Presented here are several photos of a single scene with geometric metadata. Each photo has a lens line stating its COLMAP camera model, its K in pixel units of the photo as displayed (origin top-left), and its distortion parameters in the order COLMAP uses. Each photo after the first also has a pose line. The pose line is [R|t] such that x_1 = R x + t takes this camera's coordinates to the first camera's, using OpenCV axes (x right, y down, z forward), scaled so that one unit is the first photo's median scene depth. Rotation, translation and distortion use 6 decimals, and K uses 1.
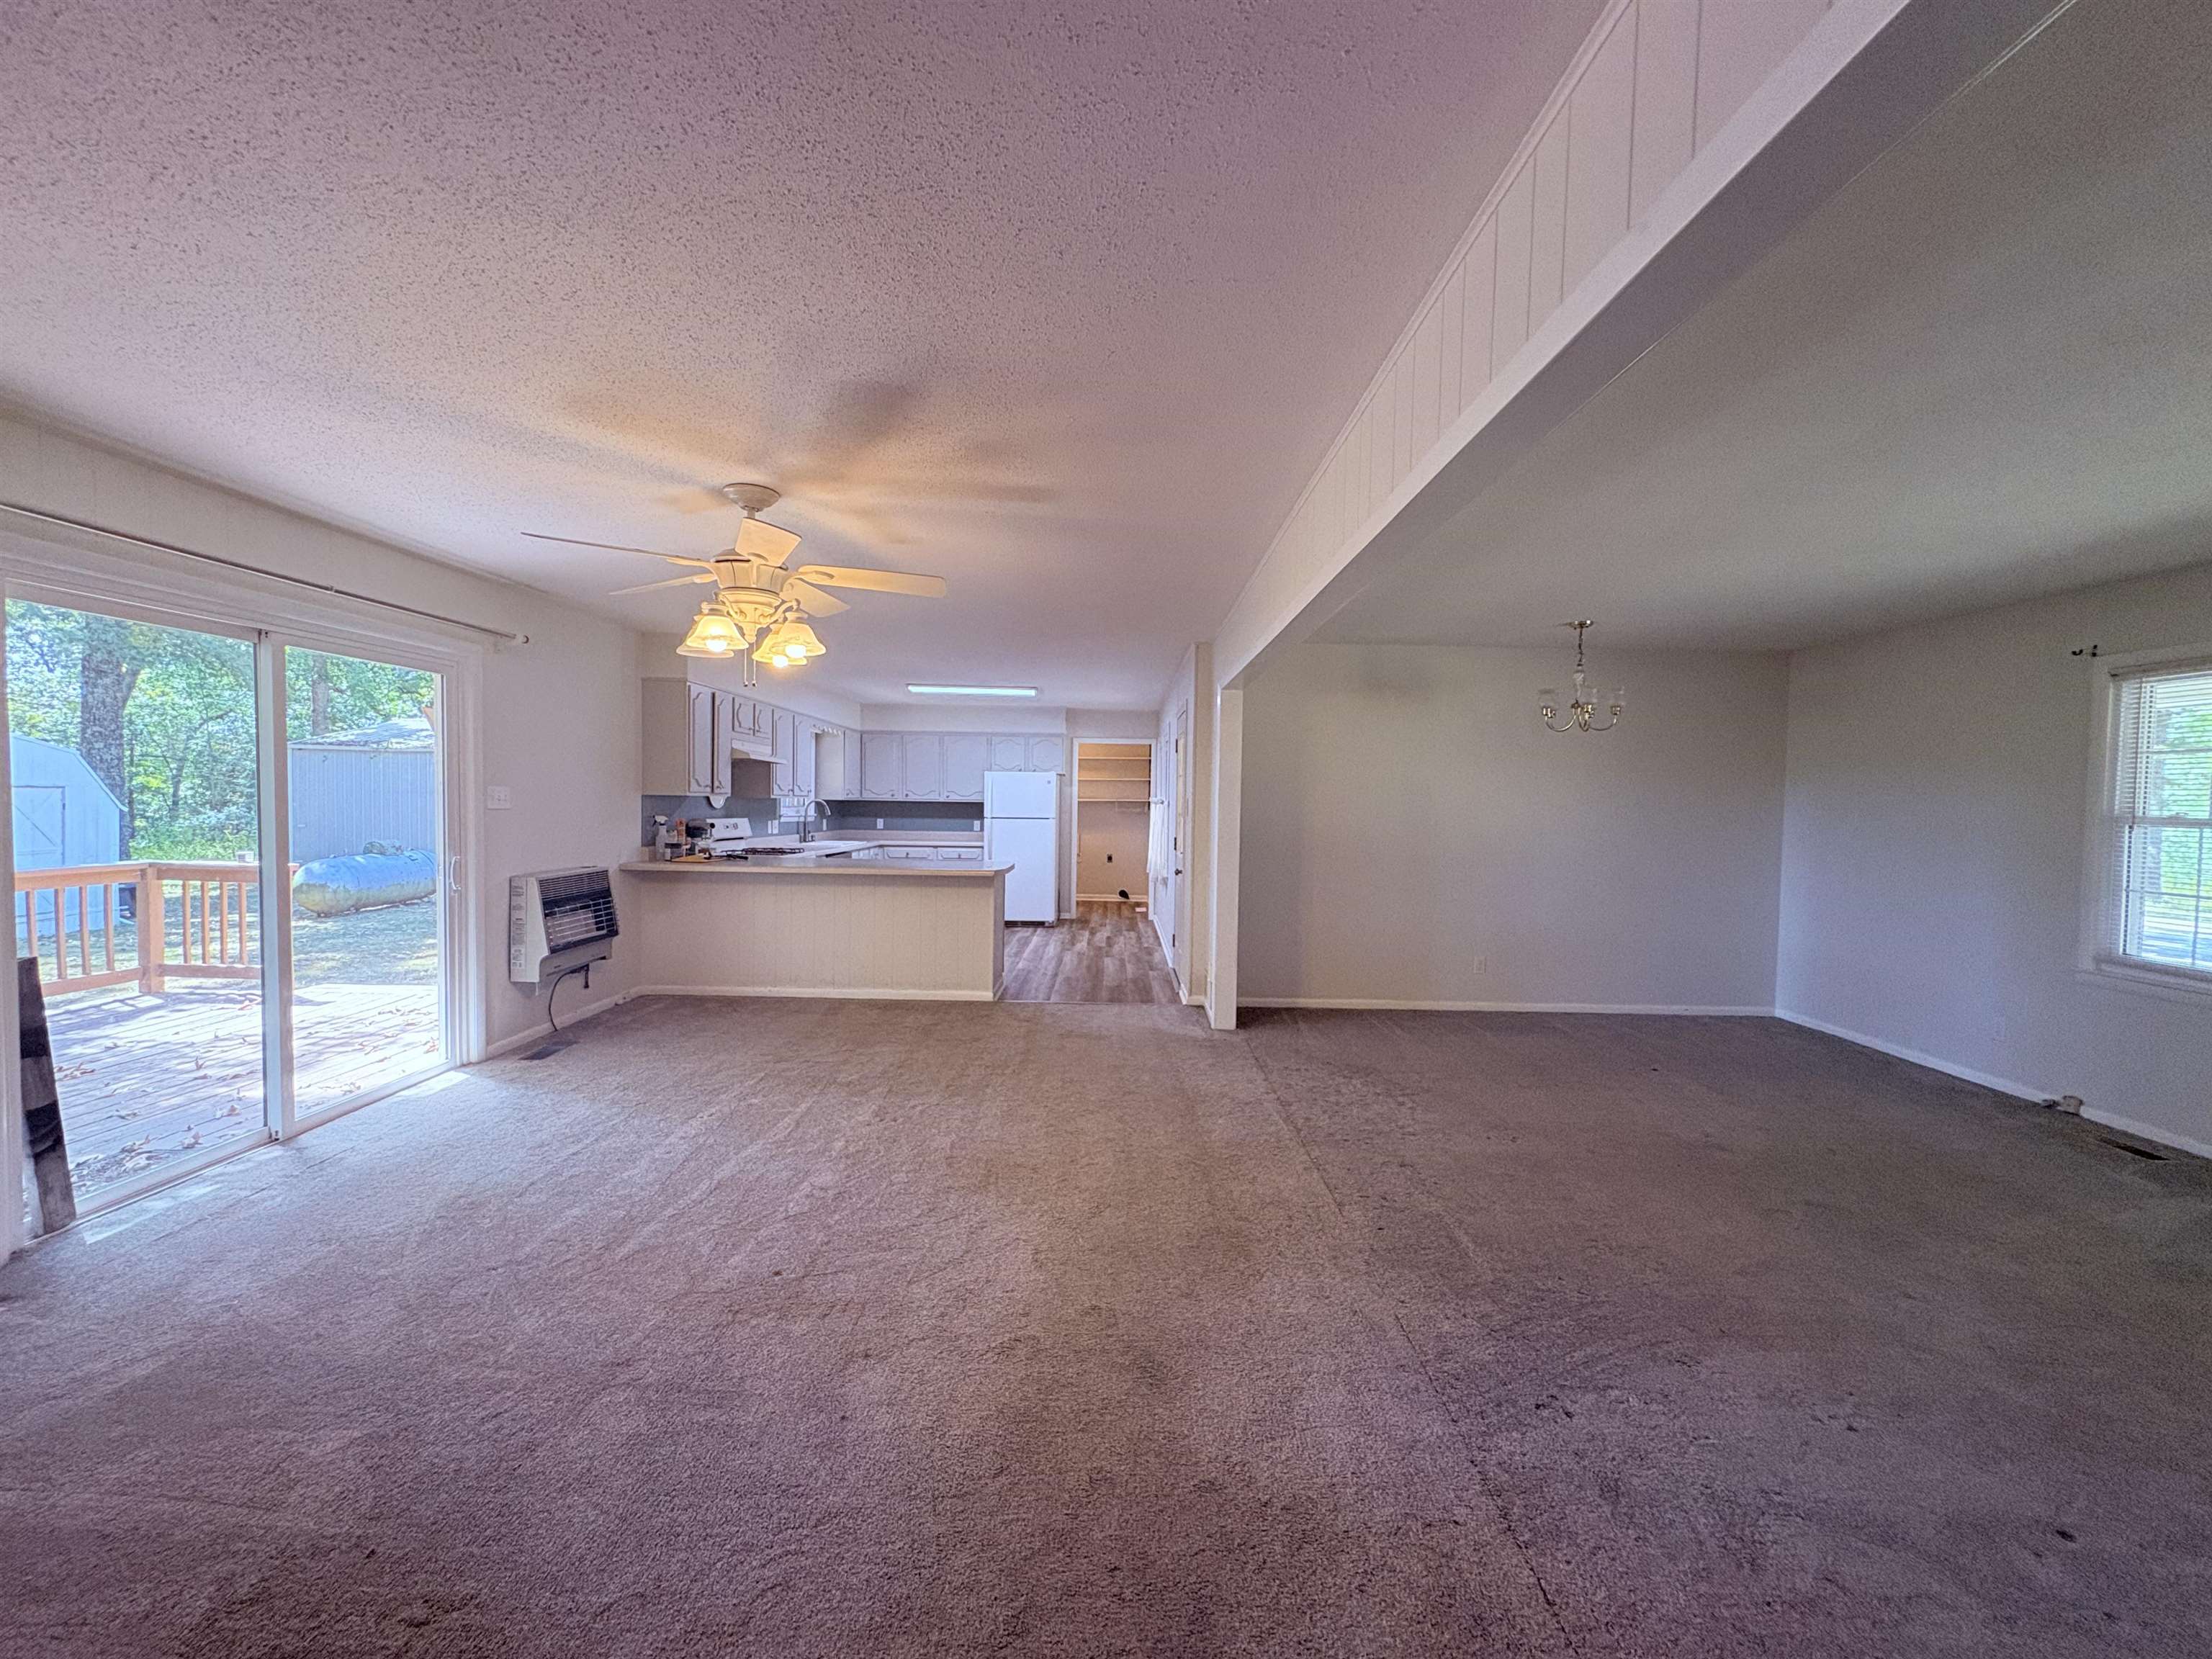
lens RADIAL K [[884.2, 0, 1105.9], [0, 884.2, 831.7], [0, 0, 1]] dist [0.001216, -0.000043]
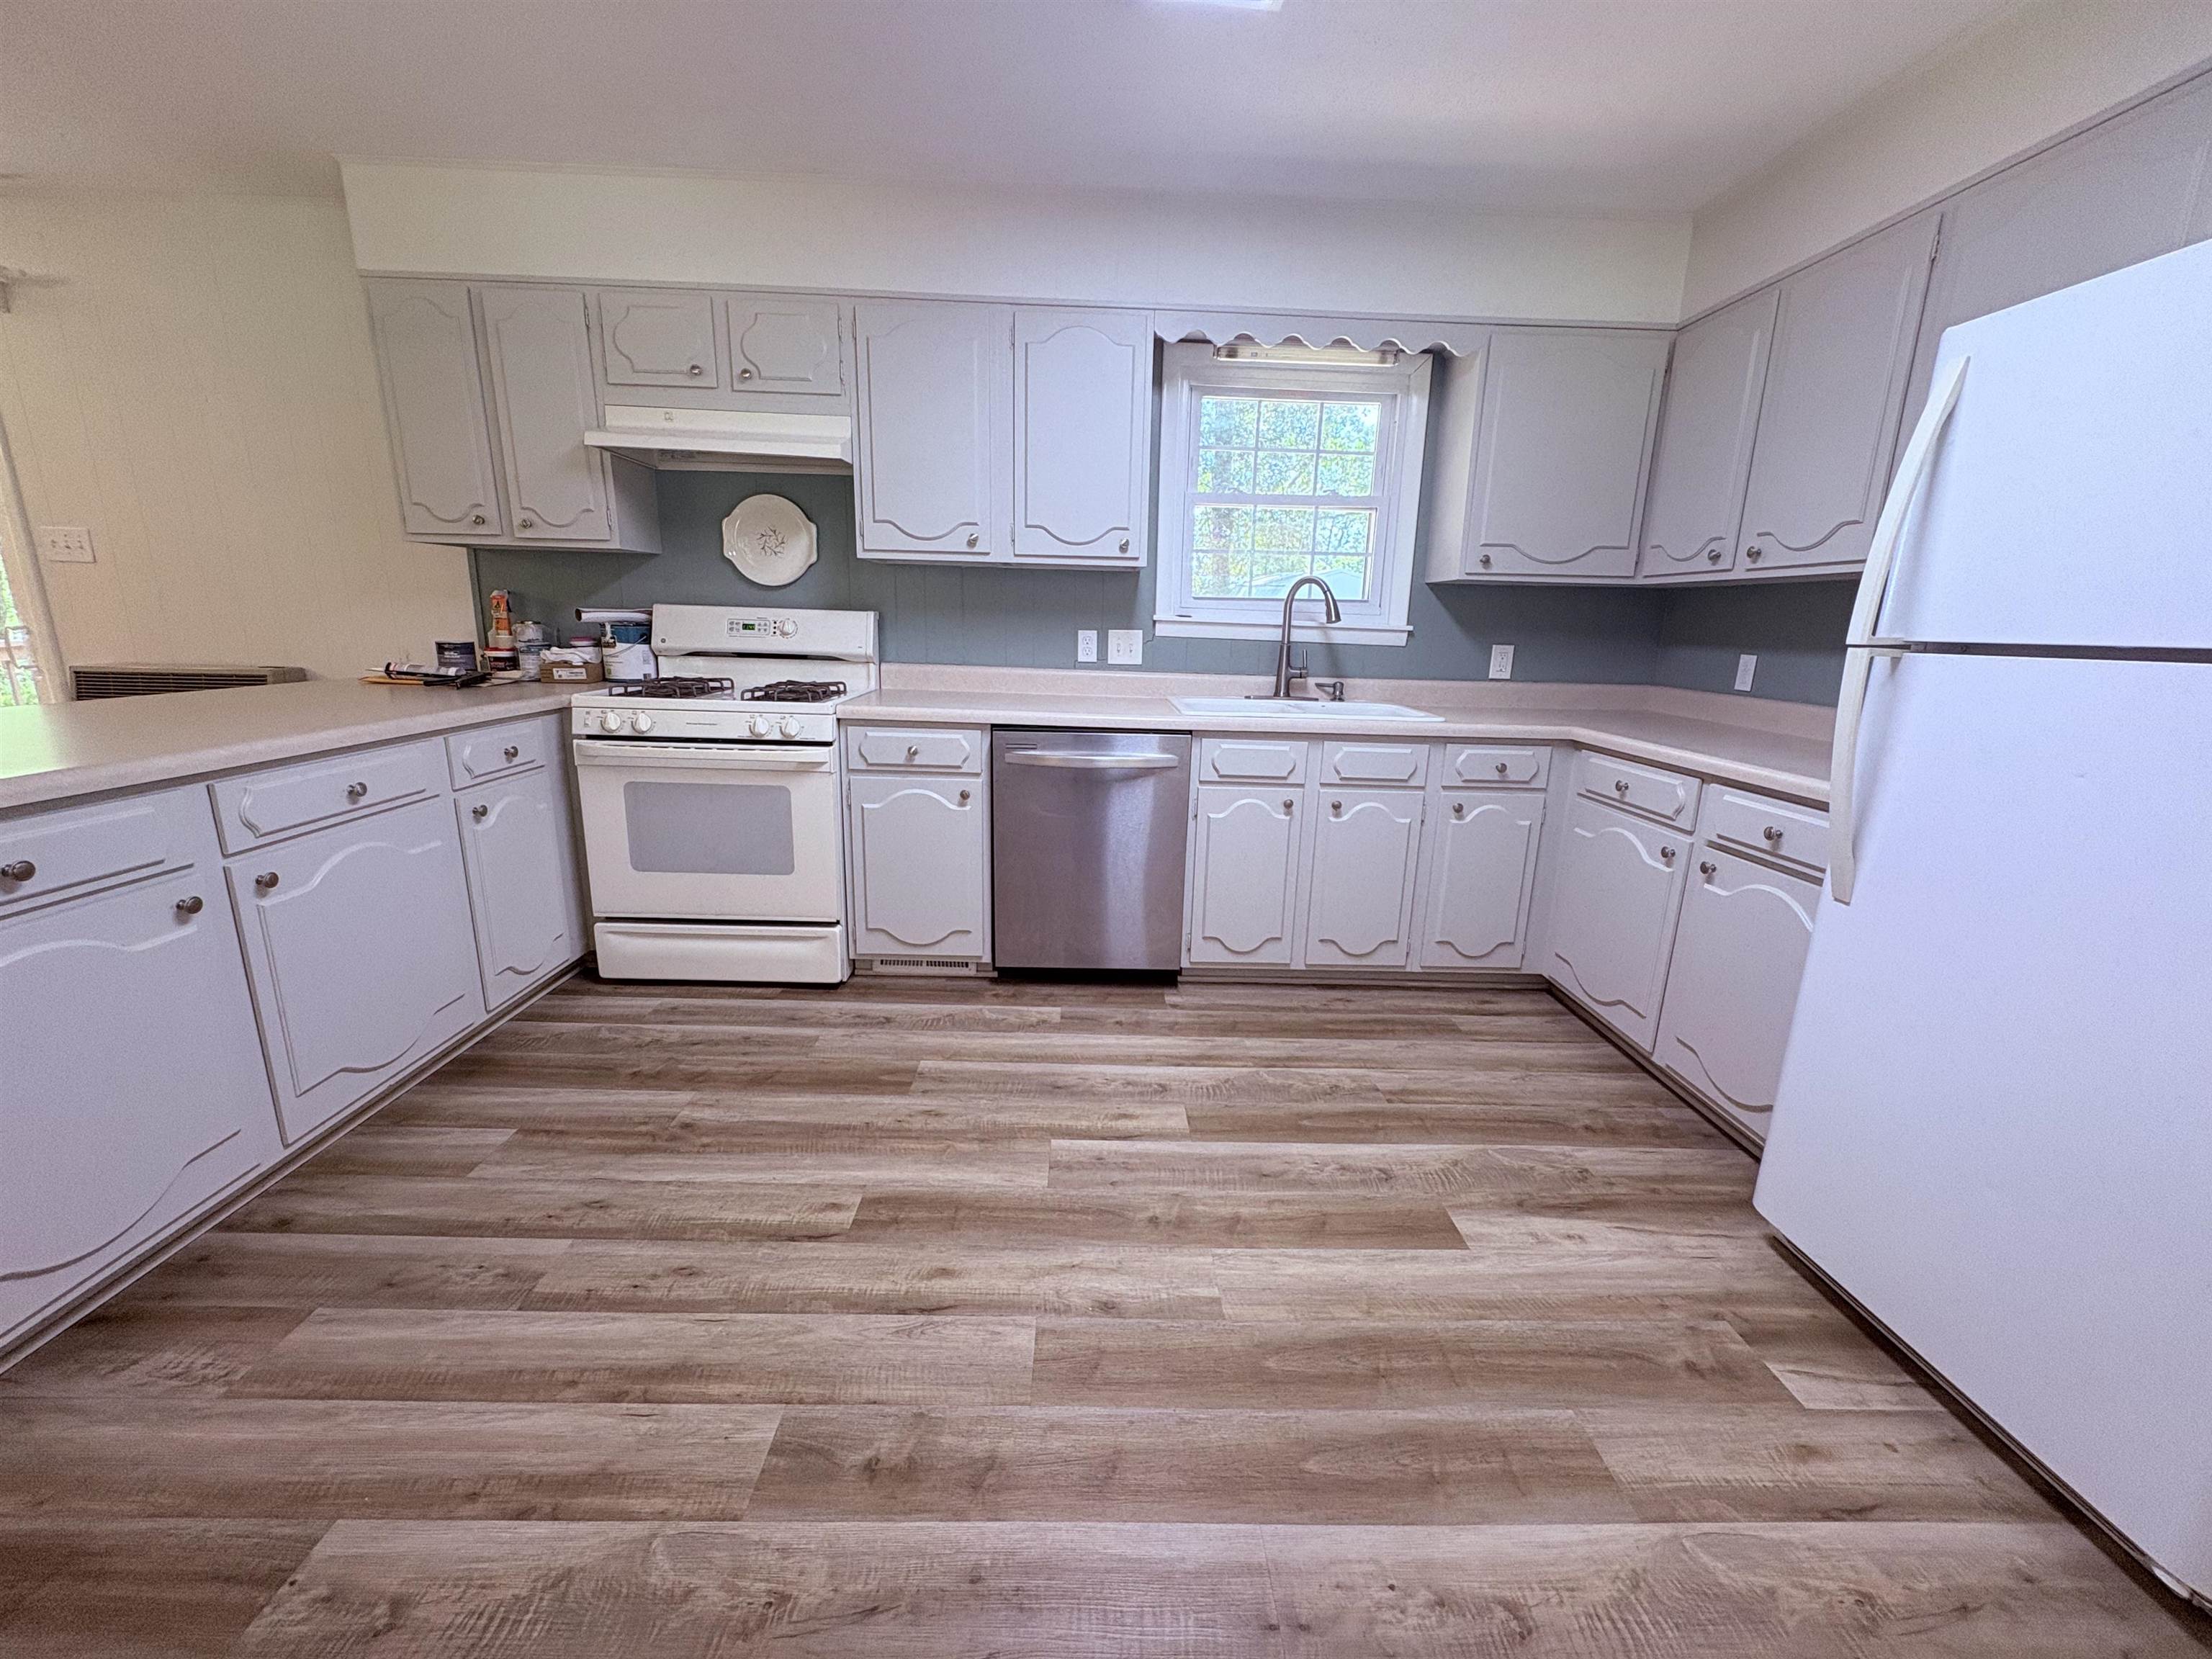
lens RADIAL K [[884.2, 0, 1107.8], [0, 884.2, 831.2], [0, 0, 1]] dist [0.001216, -0.000043]
pose [[0.028436, 0.218426, -0.975439, 0.039540], [-0.061941, 0.974343, 0.216375, -0.014758], [0.997675, 0.054267, 0.041235, 1.386179]]
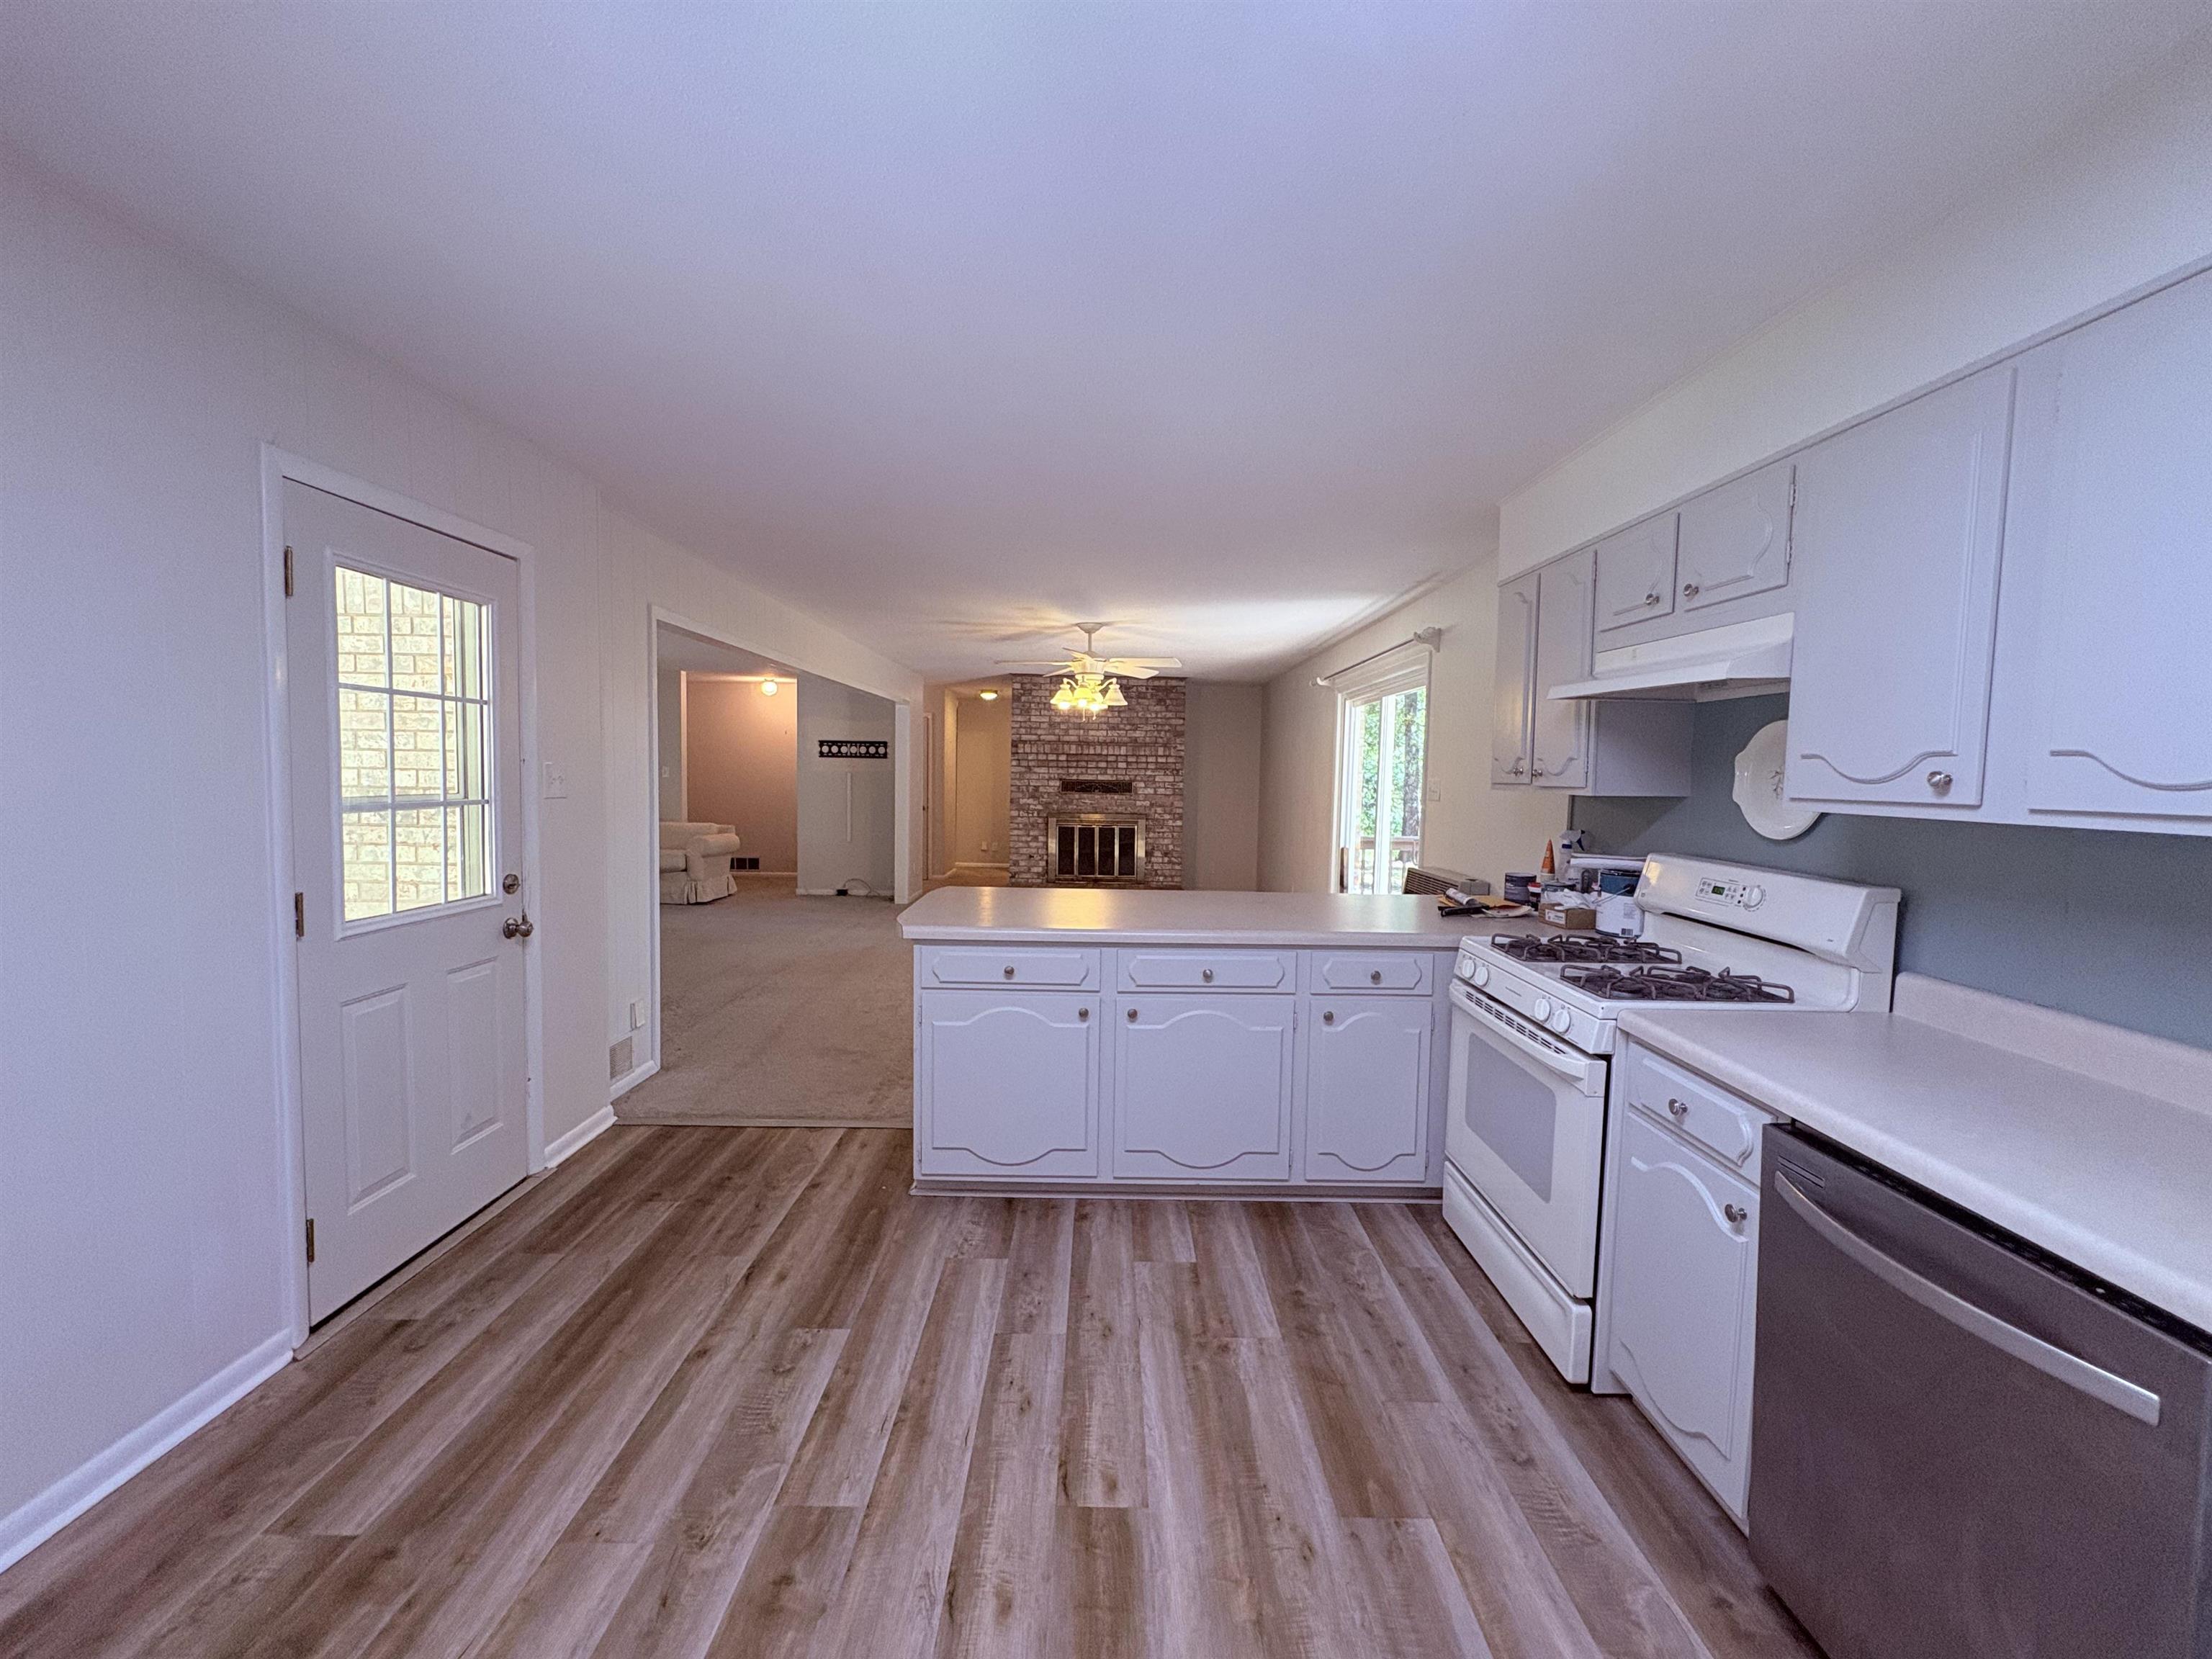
lens RADIAL K [[884.2, 0, 1103.8], [0, 884.2, 827.7], [0, 0, 1]] dist [0.001216, -0.000043]
pose [[-0.999328, -0.035493, -0.009198, -0.222204], [-0.036247, 0.994124, 0.101997, -0.065370], [0.005524, 0.102262, -0.994742, 1.584300]]
